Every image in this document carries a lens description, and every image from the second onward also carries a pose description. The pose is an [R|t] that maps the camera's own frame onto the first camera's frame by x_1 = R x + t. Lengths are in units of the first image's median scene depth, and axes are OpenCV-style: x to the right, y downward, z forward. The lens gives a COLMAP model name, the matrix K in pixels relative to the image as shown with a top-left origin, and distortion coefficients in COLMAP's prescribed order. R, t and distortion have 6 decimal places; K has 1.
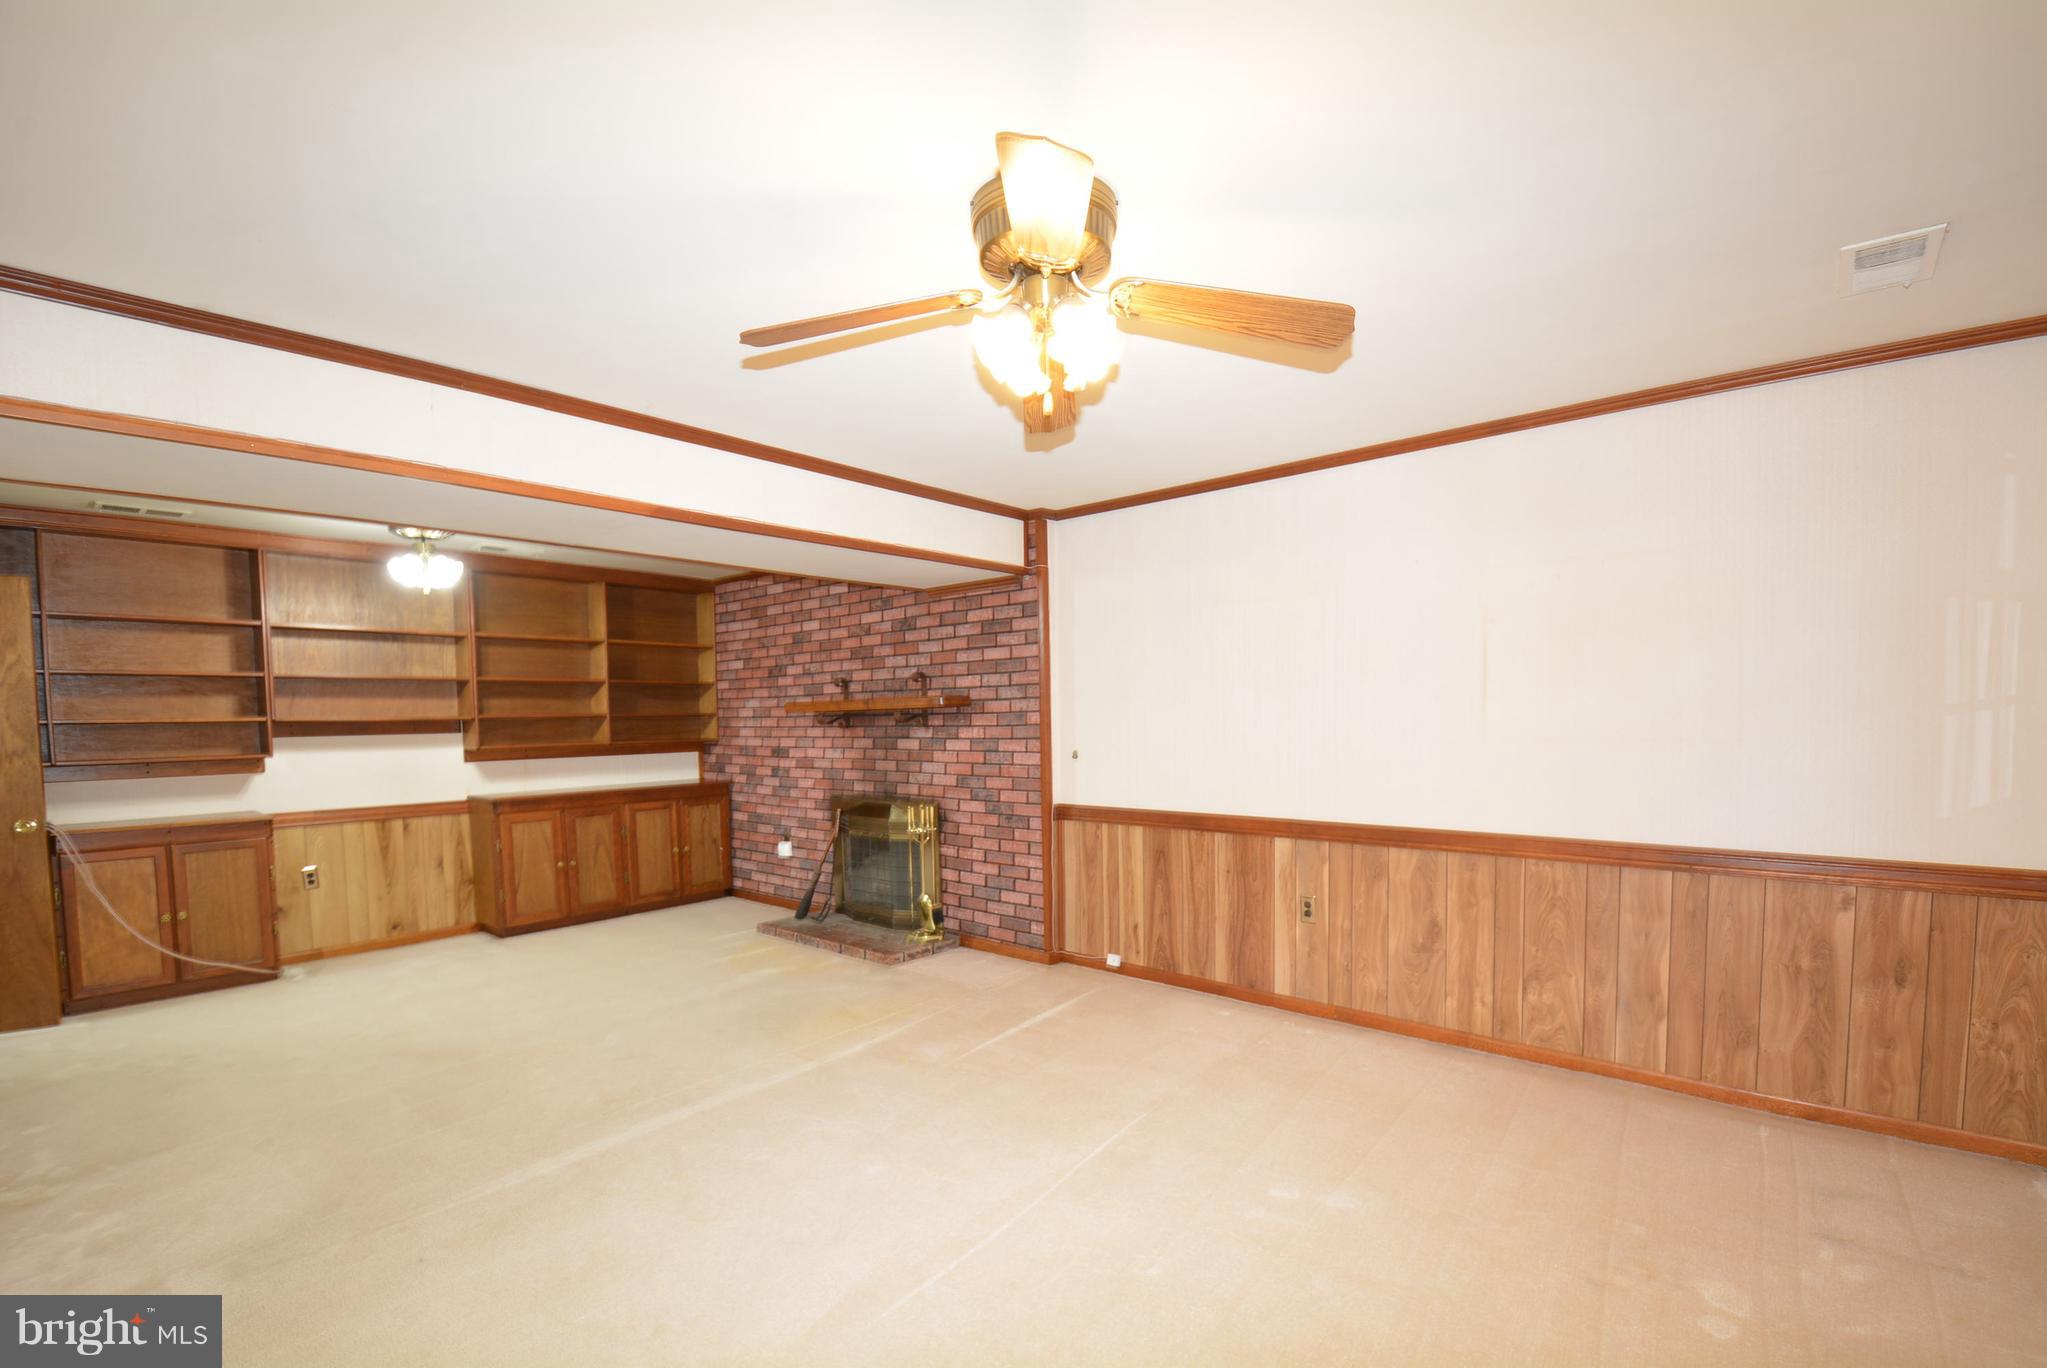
lens RADIAL K [[899.1, 0, 1044.0], [0, 899.1, 748.9], [0, 0, 1]] dist [-0.006085, -0.012105]
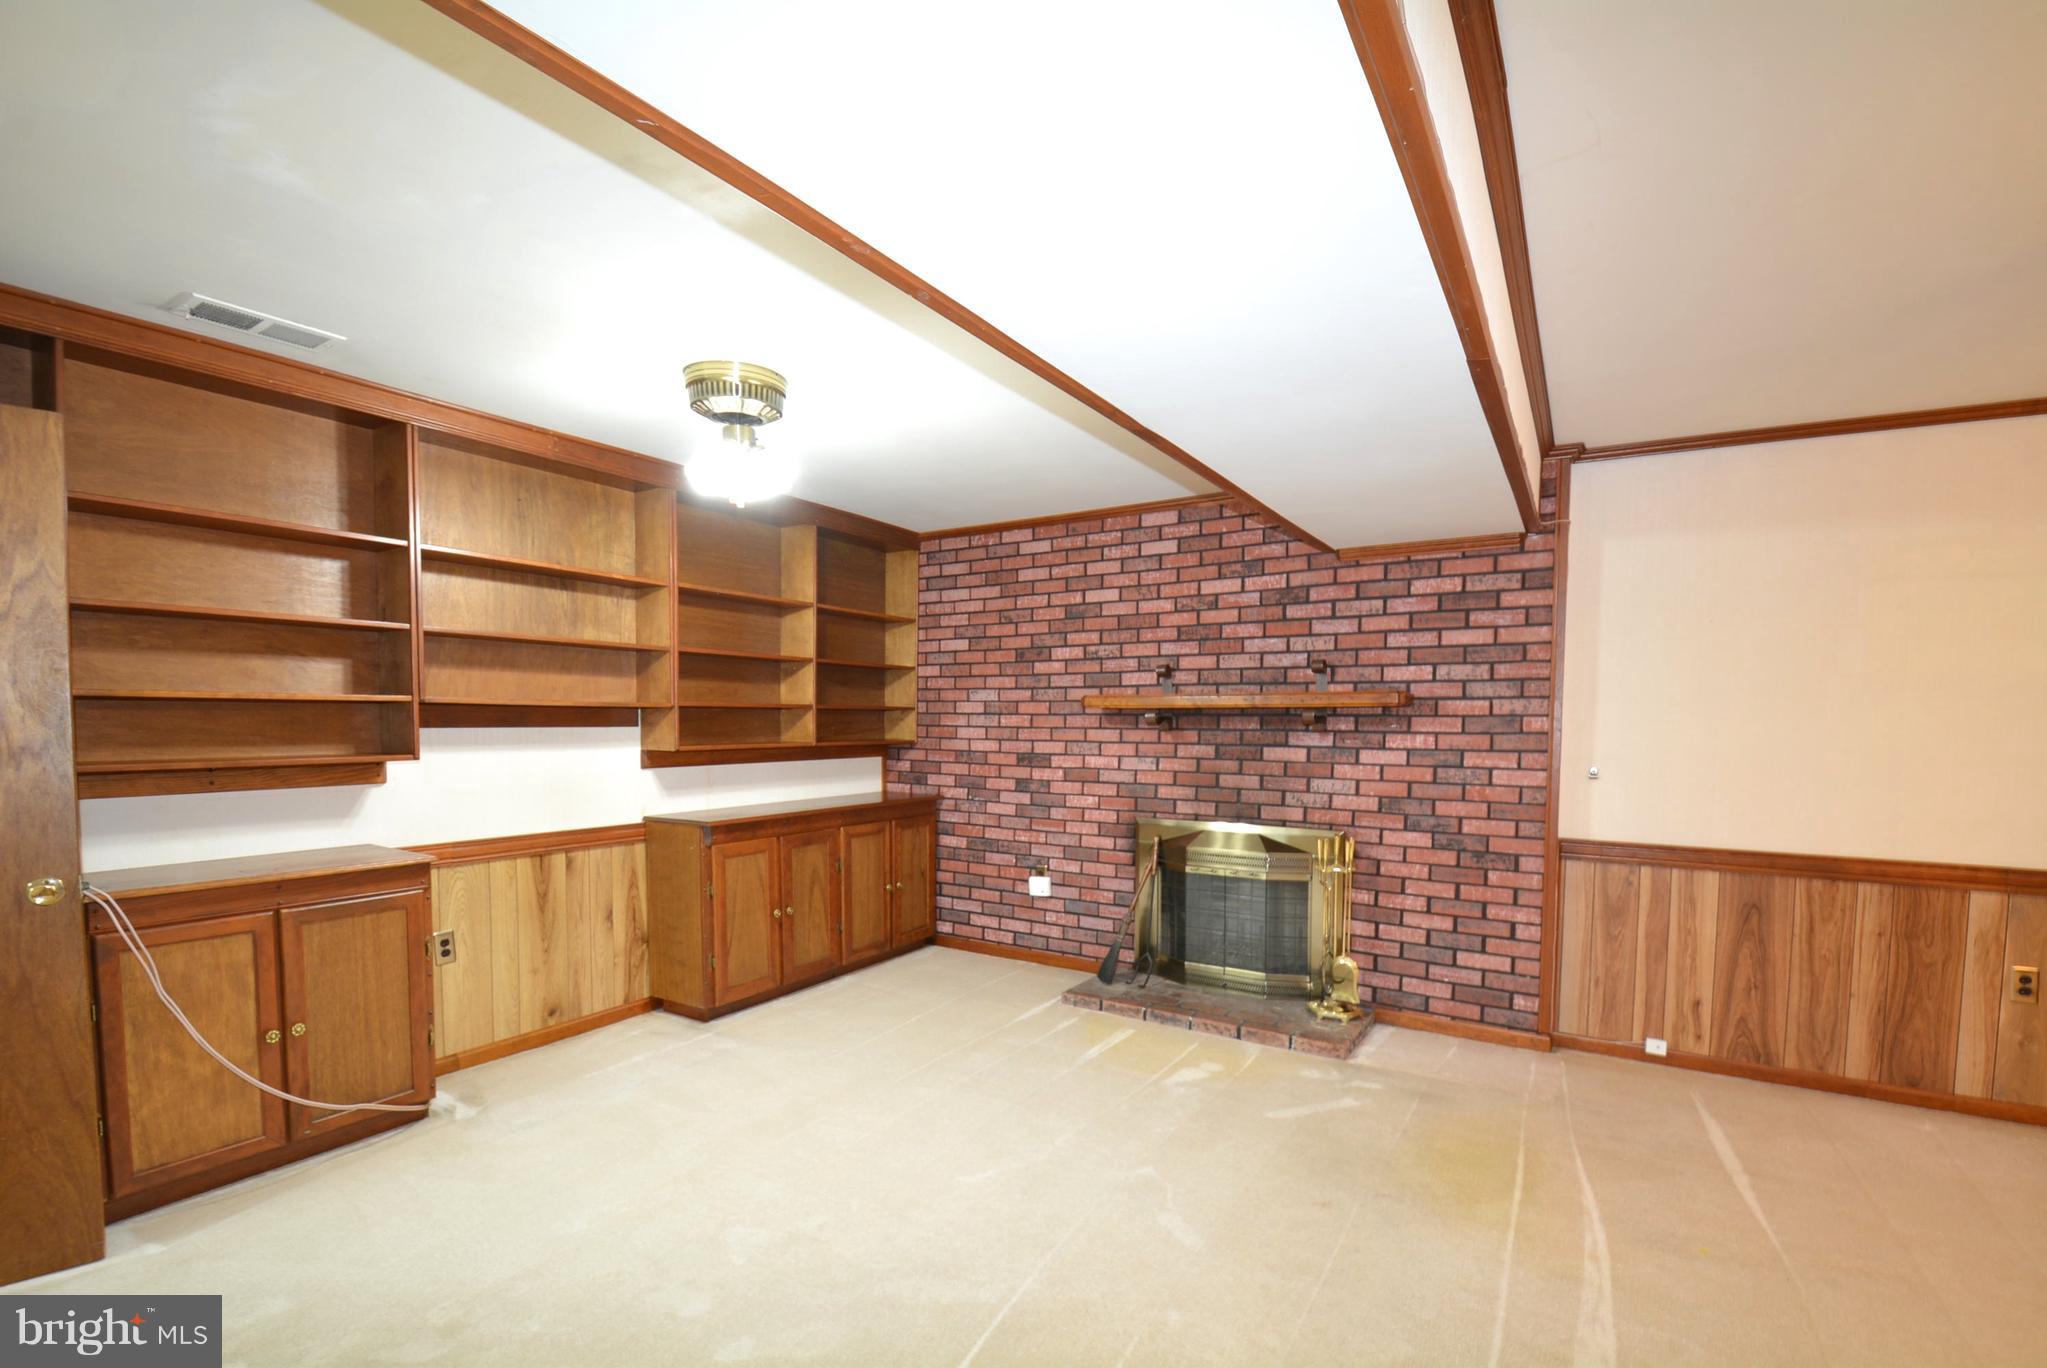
lens RADIAL K [[899.1, 0, 1042.0], [0, 899.1, 749.7], [0, 0, 1]] dist [-0.006085, -0.012105]
pose [[0.989532, 0.017987, 0.143188, -0.510392], [-0.017785, 0.999838, -0.002693, -0.003684], [-0.143213, 0.000118, 0.989692, 0.308097]]
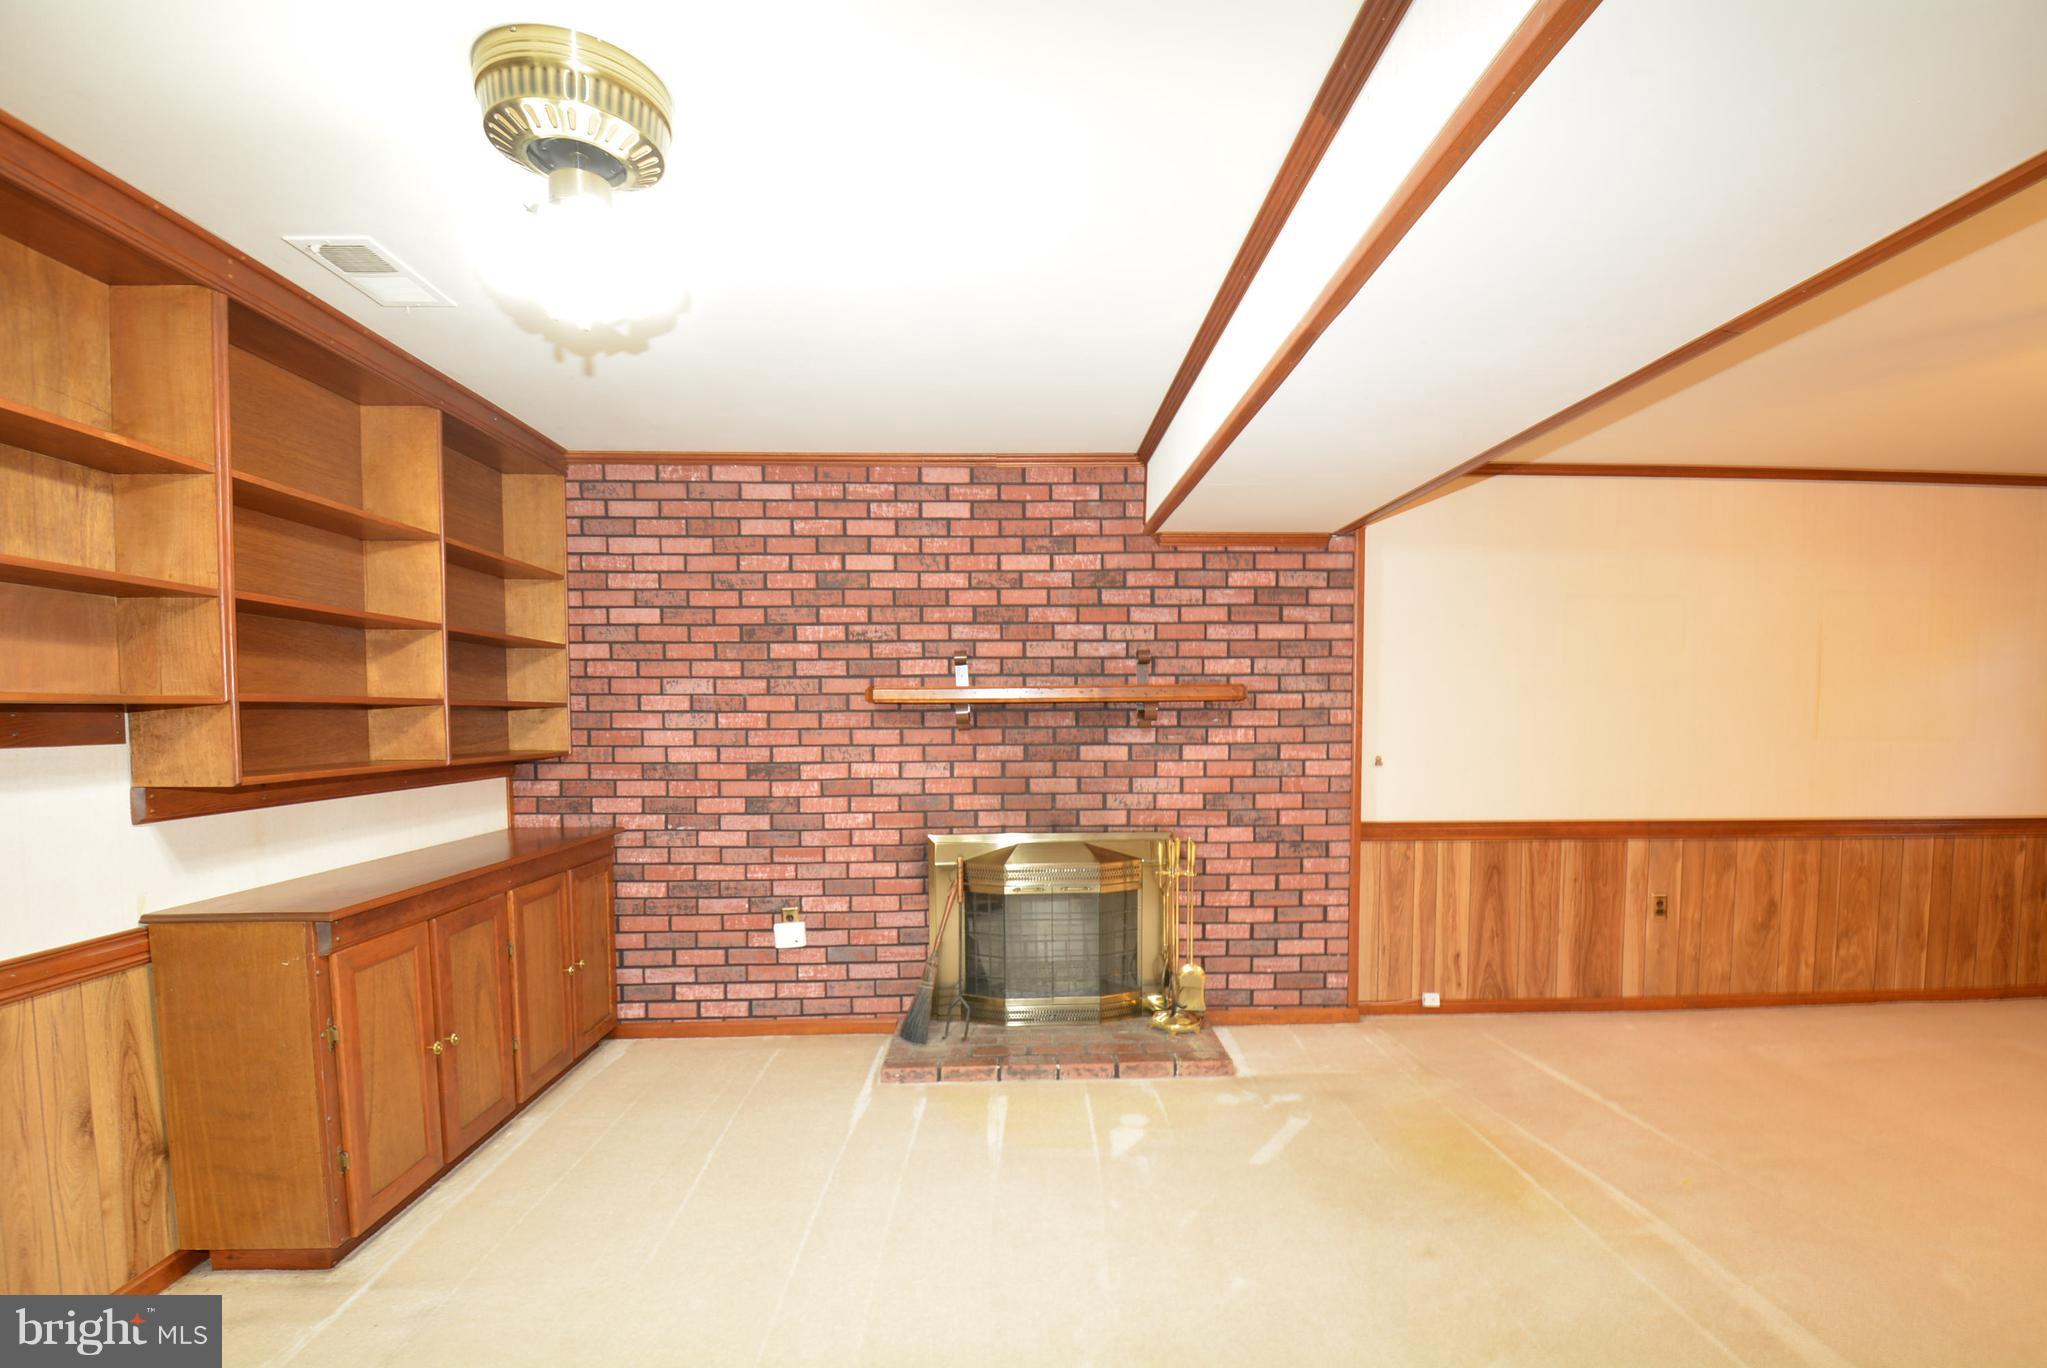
lens RADIAL K [[899.1, 0, 1055.8], [0, 899.1, 754.9], [0, 0, 1]] dist [-0.006085, -0.012105]
pose [[0.735208, -0.017277, 0.677621, -0.713105], [0.016161, 0.999838, 0.007957, -0.010795], [-0.677648, 0.005101, 0.735368, 0.570276]]
